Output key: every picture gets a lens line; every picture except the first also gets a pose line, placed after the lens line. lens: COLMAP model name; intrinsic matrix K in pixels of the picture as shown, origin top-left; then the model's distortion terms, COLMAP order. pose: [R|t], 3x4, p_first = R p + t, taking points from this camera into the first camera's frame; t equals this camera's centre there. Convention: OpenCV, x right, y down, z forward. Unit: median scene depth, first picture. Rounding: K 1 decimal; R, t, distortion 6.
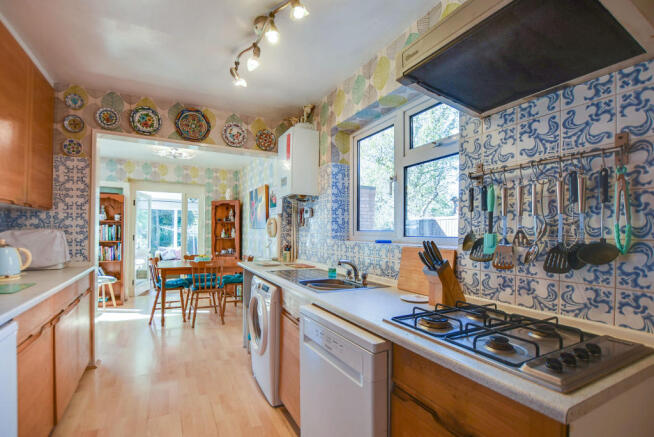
lens RADIAL K [[301.7, 0, 314.1], [0, 301.7, 229.0], [0, 0, 1]] dist [-0.013140, -0.000310]
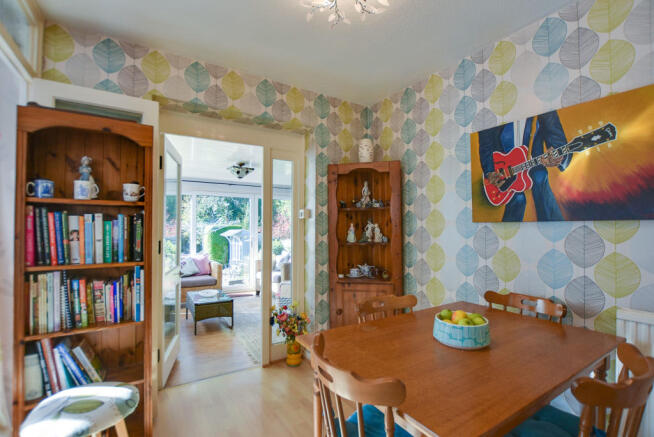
lens RADIAL K [[301.7, 0, 326.5], [0, 301.7, 221.3], [0, 0, 1]] dist [-0.013140, -0.000310]
pose [[0.995358, -0.011918, 0.095499, -0.409303], [0.013151, 0.999838, -0.012288, 0.000941], [-0.095337, 0.013487, 0.995354, 0.560870]]
